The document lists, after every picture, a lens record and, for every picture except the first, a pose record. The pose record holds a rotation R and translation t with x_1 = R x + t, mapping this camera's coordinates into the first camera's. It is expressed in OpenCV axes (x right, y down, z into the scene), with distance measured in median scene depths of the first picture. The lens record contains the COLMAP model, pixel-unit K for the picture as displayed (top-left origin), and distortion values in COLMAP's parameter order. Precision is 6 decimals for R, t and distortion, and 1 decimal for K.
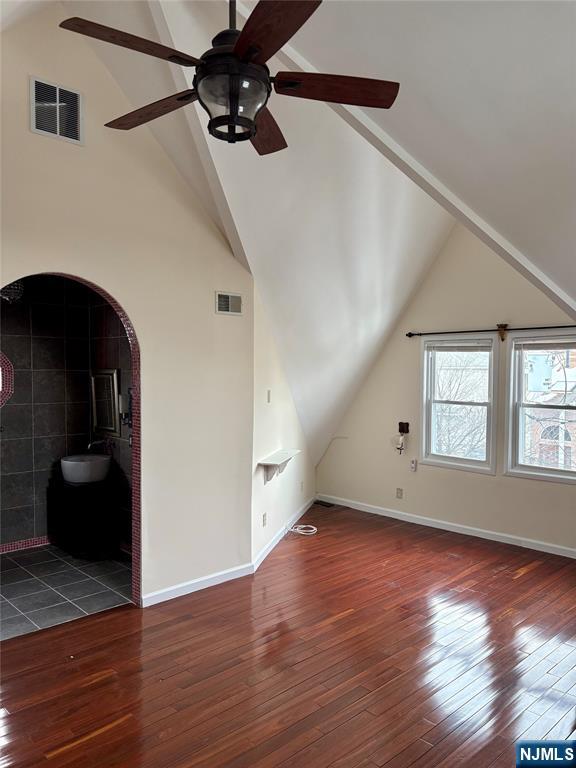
lens RADIAL K [[578.8, 0, 296.0], [0, 578.8, 393.0], [0, 0, 1]] dist [0.060099, -0.059427]
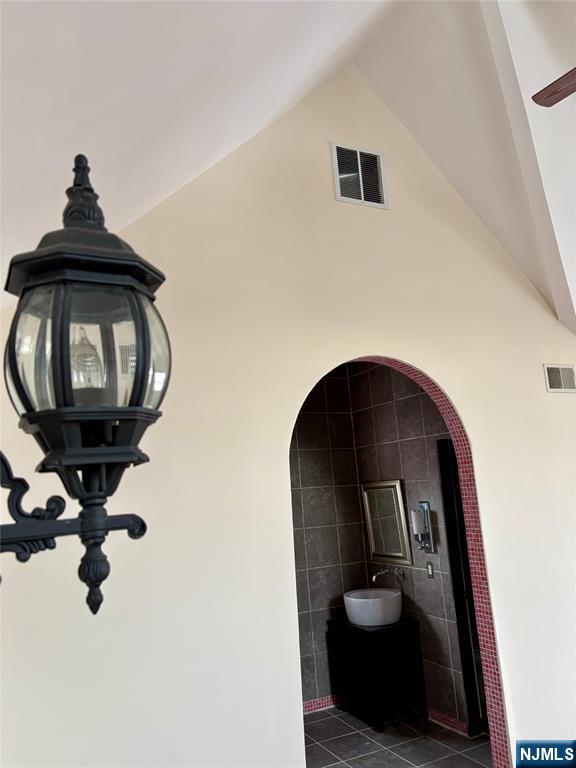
lens RADIAL K [[578.8, 0, 285.9], [0, 578.8, 395.6], [0, 0, 1]] dist [0.060099, -0.059427]
pose [[0.951098, -0.119371, -0.284892, -0.211182], [0.059120, 0.975607, -0.211415, 0.007324], [0.303179, 0.184233, 0.934955, 0.155494]]
